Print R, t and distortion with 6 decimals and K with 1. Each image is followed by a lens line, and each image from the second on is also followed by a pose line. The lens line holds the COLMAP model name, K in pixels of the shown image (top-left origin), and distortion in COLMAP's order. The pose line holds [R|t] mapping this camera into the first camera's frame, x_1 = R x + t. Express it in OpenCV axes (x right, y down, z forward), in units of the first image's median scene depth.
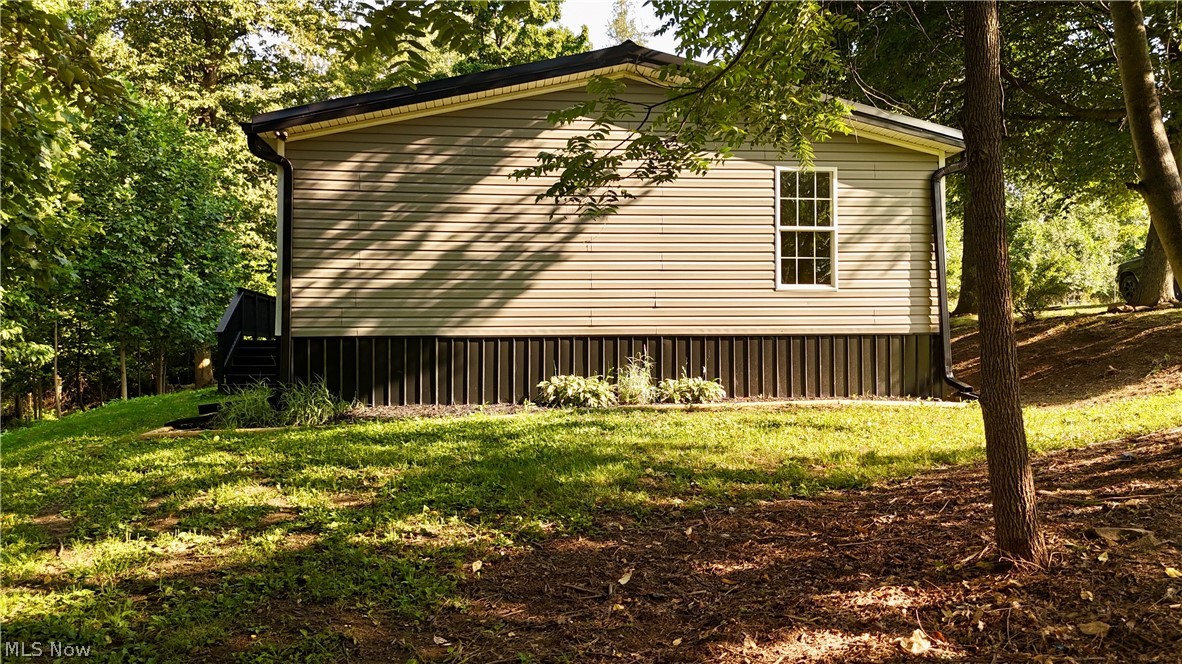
lens RADIAL K [[880.3, 0, 579.9], [0, 880.3, 332.0], [0, 0, 1]] dist [0.059211, -0.056291]
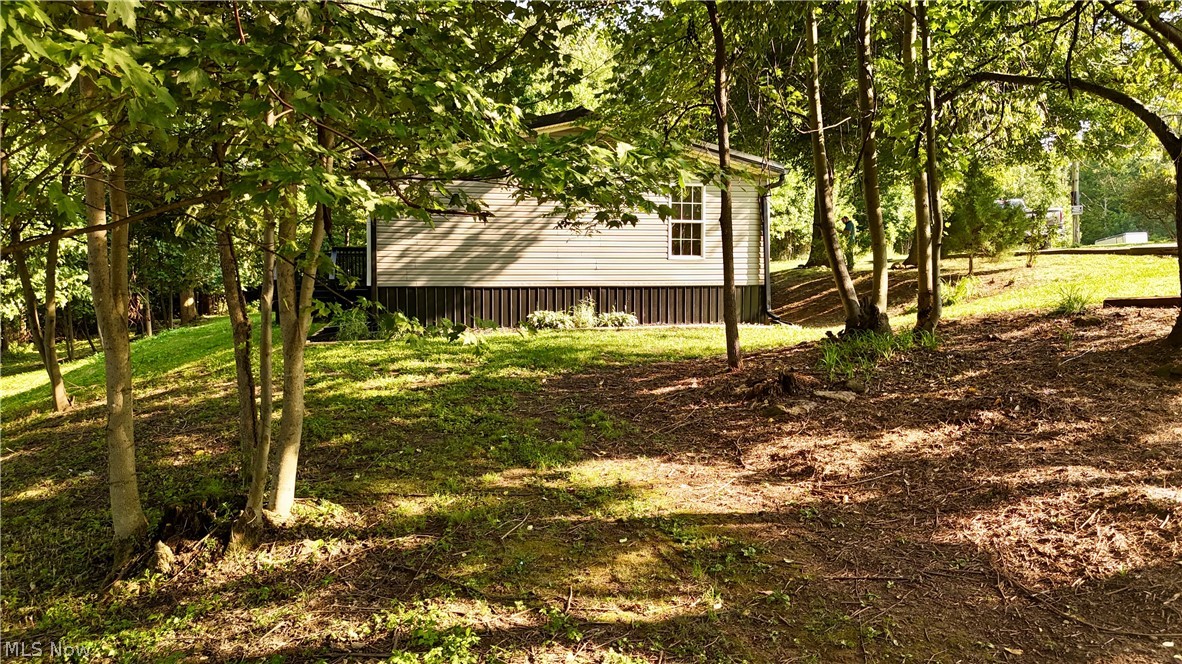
lens RADIAL K [[880.3, 0, 594.7], [0, 880.3, 338.2], [0, 0, 1]] dist [0.059211, -0.056291]
pose [[0.993169, -0.003441, 0.116633, -0.111862], [-0.005356, 0.997167, 0.075024, -0.023544], [-0.116561, -0.075136, 0.990337, -0.653181]]
